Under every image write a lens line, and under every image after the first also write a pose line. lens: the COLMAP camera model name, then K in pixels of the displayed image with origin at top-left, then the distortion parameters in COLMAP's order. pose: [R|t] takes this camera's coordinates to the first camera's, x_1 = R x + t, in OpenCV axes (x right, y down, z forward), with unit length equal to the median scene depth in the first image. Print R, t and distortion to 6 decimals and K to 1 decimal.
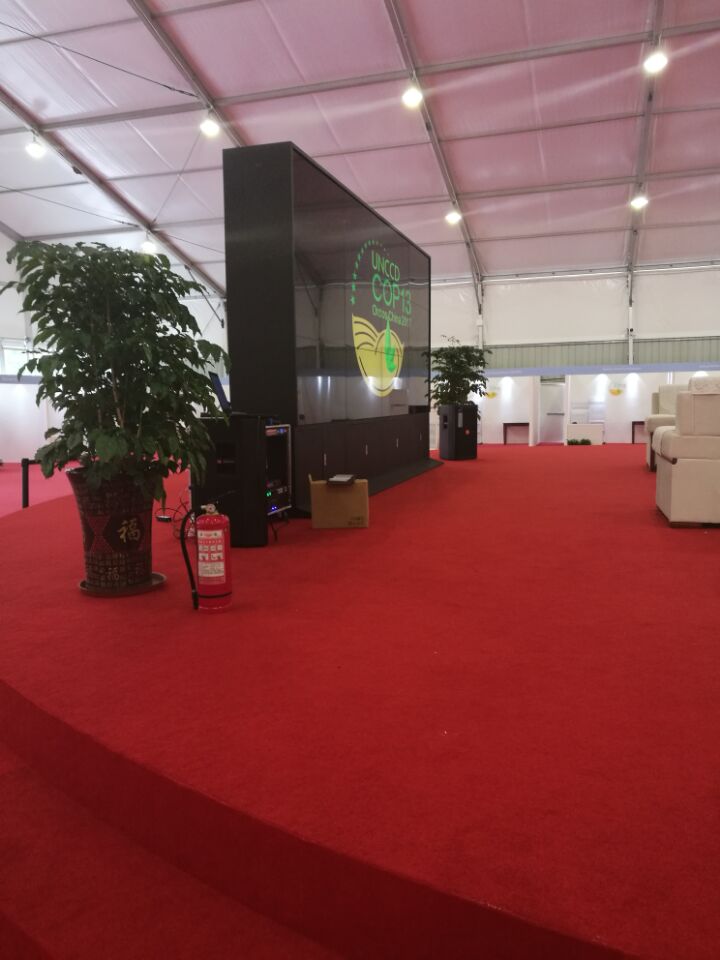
lens RADIAL K [[757.0, 0, 360.0], [0, 757.0, 480.0], [0, 0, 1]] dist [0.004974, 0.003600]
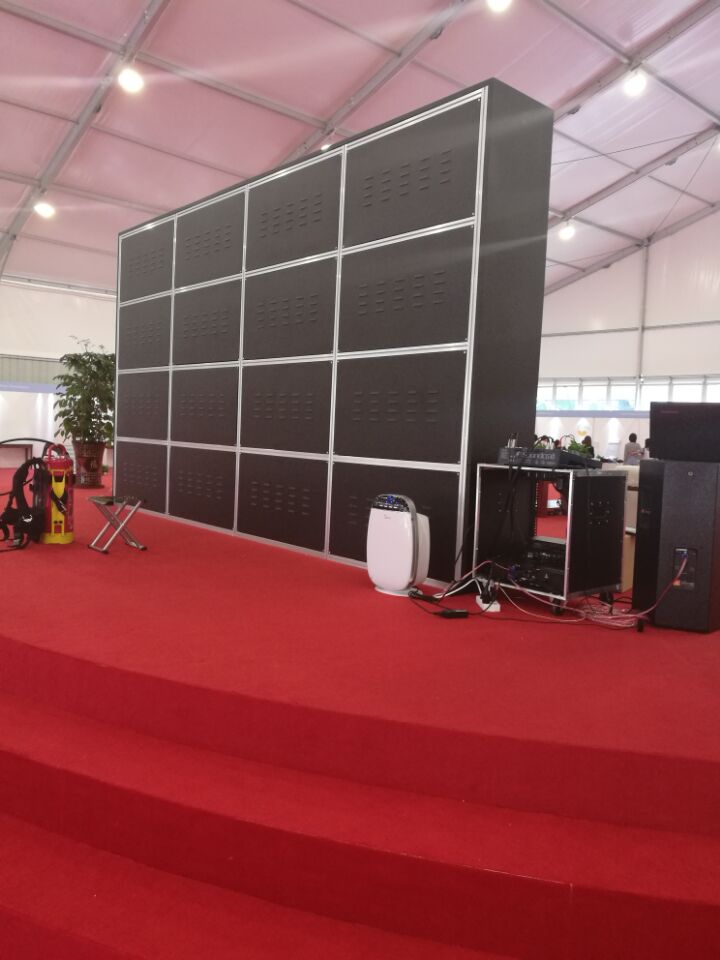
lens RADIAL K [[757.0, 0, 360.0], [0, 757.0, 480.0], [0, 0, 1]] dist [0.004974, 0.003600]
pose [[0.494370, -0.022834, 0.868952, -0.282980], [0.046601, 0.998914, -0.000263, -0.020008], [-0.868002, 0.040624, 0.494897, 0.245963]]
